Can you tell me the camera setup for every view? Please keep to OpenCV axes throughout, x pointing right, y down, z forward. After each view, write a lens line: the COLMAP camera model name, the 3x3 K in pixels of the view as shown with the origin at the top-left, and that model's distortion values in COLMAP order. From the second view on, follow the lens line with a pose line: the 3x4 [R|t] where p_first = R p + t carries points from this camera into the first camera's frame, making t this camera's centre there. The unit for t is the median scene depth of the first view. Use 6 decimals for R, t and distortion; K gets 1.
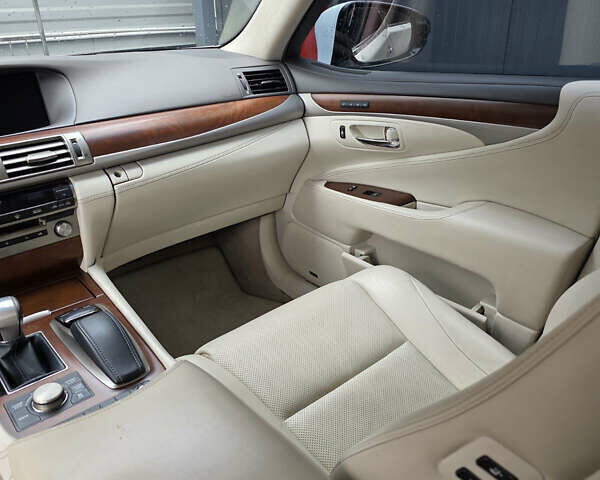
lens RADIAL K [[542.9, 0, 300.0], [0, 542.9, 240.0], [0, 0, 1]] dist [0.016500, -0.001073]
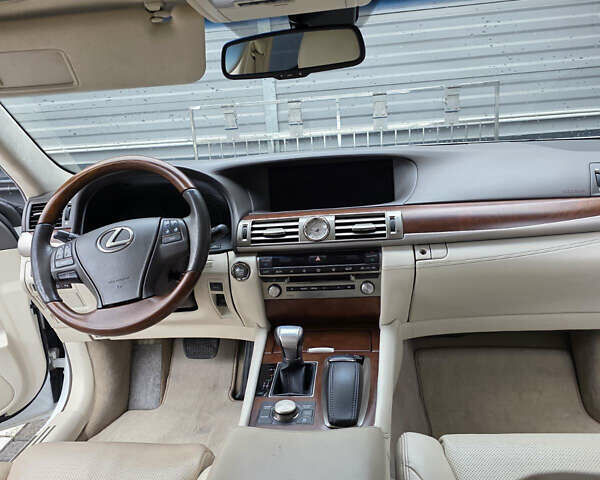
lens RADIAL K [[541.3, 0, 300.9], [0, 541.3, 233.1], [0, 0, 1]] dist [0.012912, 0.005642]
pose [[0.652220, 0.155401, -0.741929, 0.339322], [-0.251606, 0.967653, -0.018503, -0.077766], [0.715055, 0.198742, 0.670223, 0.068515]]
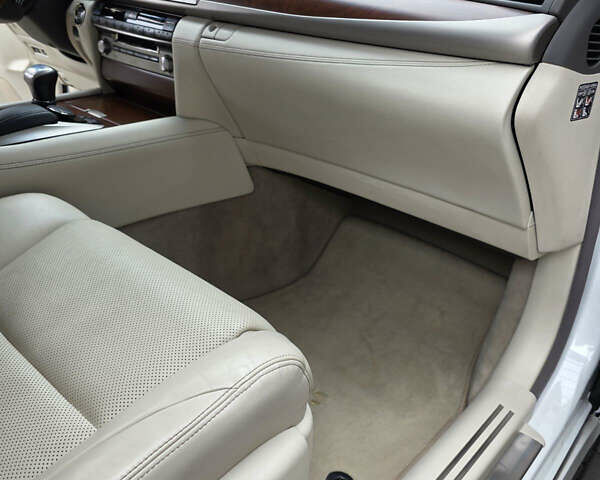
lens RADIAL K [[542.9, 0, 300.0], [0, 542.9, 240.0], [0, 0, 1]] dist [0.016500, -0.001073]
pose [[0.098287, 0.471688, -0.876271, 0.642225], [-0.483686, 0.792174, 0.372167, -0.259624], [0.869705, 0.387261, 0.306009, 1.039315]]
